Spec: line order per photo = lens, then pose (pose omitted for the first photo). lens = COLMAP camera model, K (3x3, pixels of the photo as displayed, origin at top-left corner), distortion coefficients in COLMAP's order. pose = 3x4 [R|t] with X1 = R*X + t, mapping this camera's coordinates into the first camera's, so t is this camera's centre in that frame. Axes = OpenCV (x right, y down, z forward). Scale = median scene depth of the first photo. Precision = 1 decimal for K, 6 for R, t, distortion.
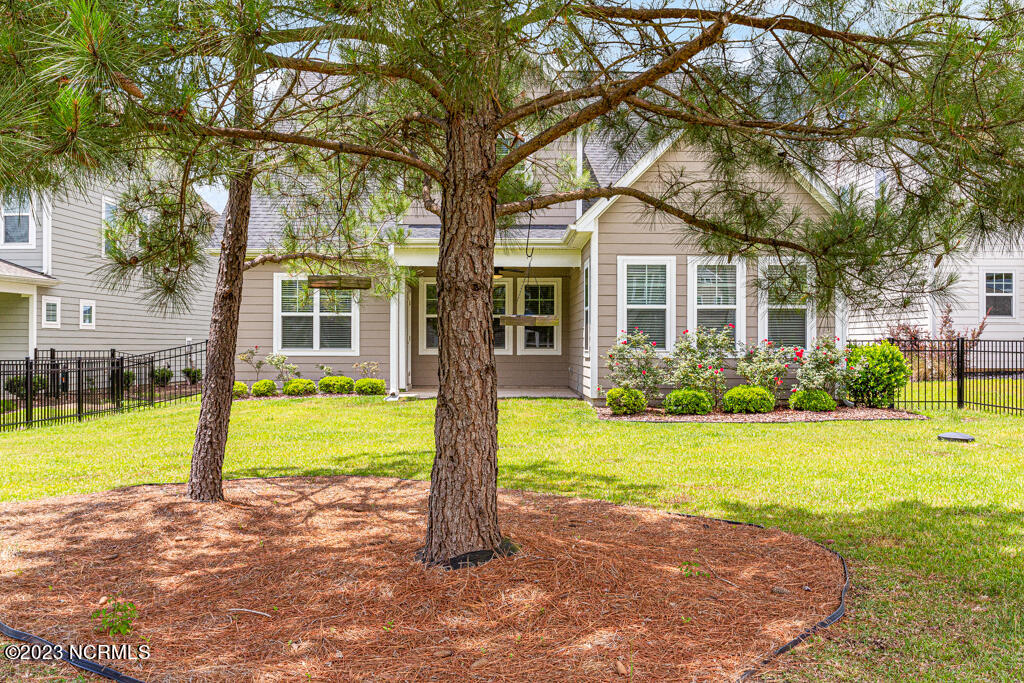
lens RADIAL K [[930.9, 0, 520.5], [0, 930.9, 340.6], [0, 0, 1]] dist [-0.001242, 0.016653]
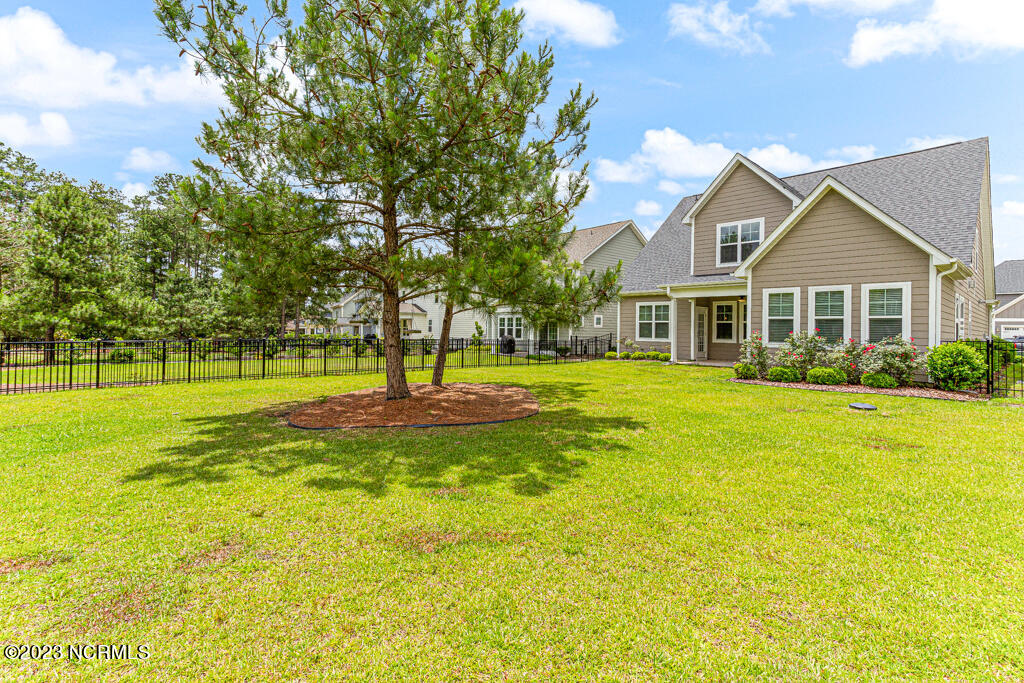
lens RADIAL K [[500.3, 0, 508.1], [0, 500.3, 324.5], [0, 0, 1]] dist [0.031107, 0.001047]
pose [[0.663765, 0.001697, -0.747940, 0.488487], [-0.012776, 0.999877, -0.009070, -0.009015], [0.747832, 0.015576, 0.663705, 0.013925]]
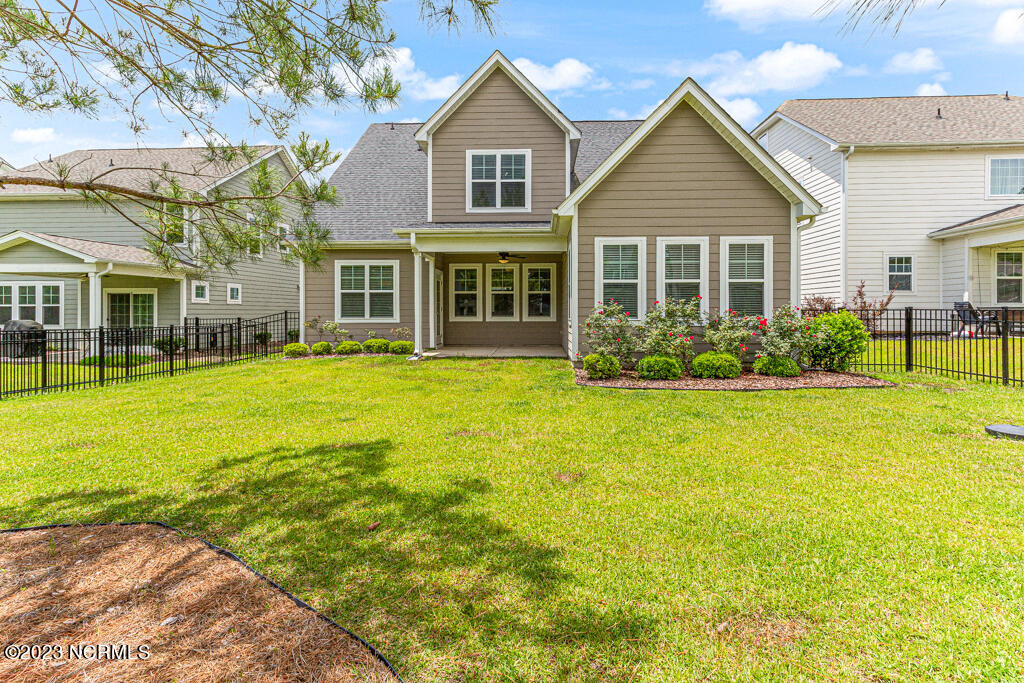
lens RADIAL K [[500.3, 0, 525.3], [0, 500.3, 306.9], [0, 0, 1]] dist [0.031107, 0.001047]
pose [[0.998405, -0.003561, -0.056339, 0.052098], [0.003198, 0.999974, -0.006515, -0.000933], [0.056361, 0.006325, 0.998390, 0.370557]]
